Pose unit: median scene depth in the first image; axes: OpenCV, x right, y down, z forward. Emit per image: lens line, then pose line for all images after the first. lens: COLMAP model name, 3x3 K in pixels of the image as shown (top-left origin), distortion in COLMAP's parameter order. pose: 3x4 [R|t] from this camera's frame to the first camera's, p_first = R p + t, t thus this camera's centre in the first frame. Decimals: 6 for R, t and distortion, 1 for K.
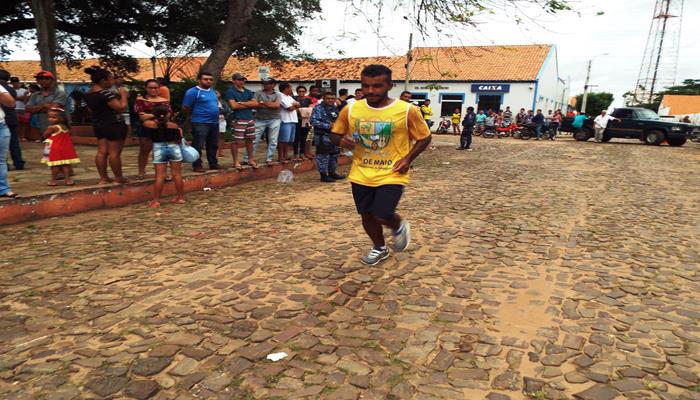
lens RADIAL K [[523.1, 0, 355.7], [0, 523.1, 244.4], [0, 0, 1]] dist [-0.002678, 0.012080]
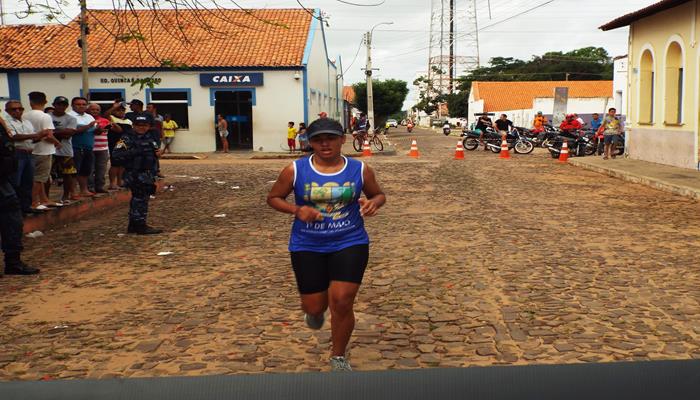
lens RADIAL K [[936.2, 0, 364.9], [0, 936.2, 244.5], [0, 0, 1]] dist [-0.008187, 0.000000]
pose [[0.915255, -0.085287, 0.393744, -0.221560], [0.127102, 0.988550, -0.081324, -0.039963], [-0.382300, 0.124478, 0.915616, -0.053346]]
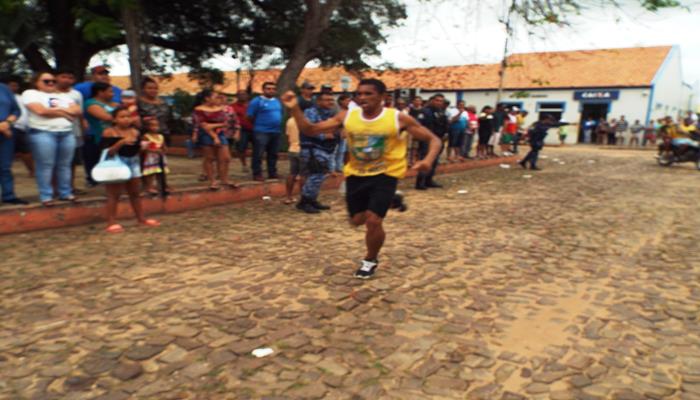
lens RADIAL K [[553.6, 0, 352.8], [0, 553.6, 243.5], [0, 0, 1]] dist [0.035262, 0.001473]
pose [[0.985081, 0.033350, -0.168826, 0.094908], [-0.039370, 0.998698, -0.032438, 0.013938], [0.167525, 0.038601, 0.985112, -0.023091]]
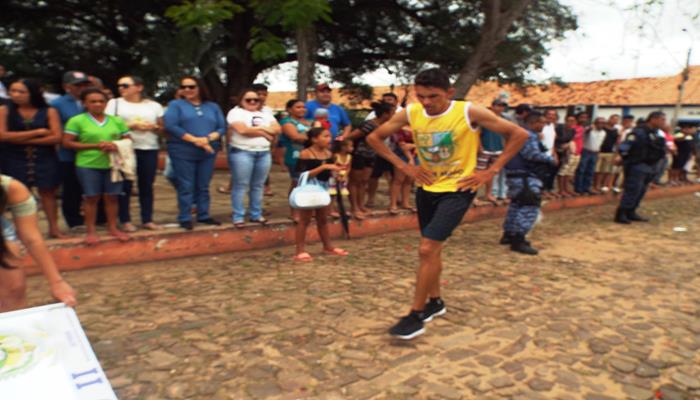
lens RADIAL K [[553.6, 0, 352.1], [0, 553.6, 235.8], [0, 0, 1]] dist [0.035262, 0.001473]
pose [[0.918599, 0.084228, -0.386112, -0.089662], [-0.113075, 0.992194, -0.052576, -0.028446], [0.378670, 0.091956, 0.920952, 0.081121]]
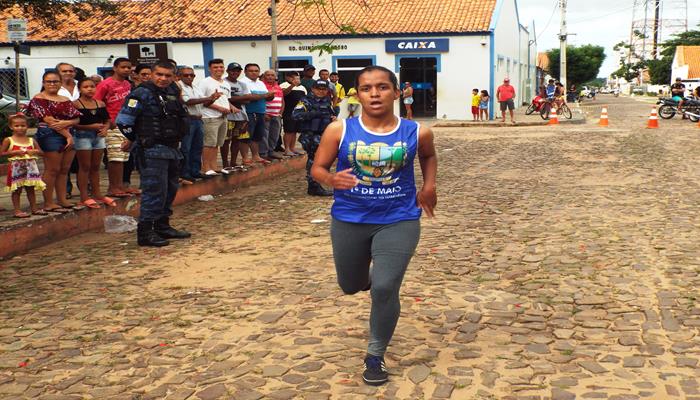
lens RADIAL K [[936.2, 0, 359.7], [0, 936.2, 257.0], [0, 0, 1]] dist [-0.008187, 0.000000]
pose [[0.979029, -0.070077, 0.191290, -0.133680], [0.082398, 0.994955, -0.057228, -0.041935], [-0.186315, 0.071790, 0.979864, -0.007011]]
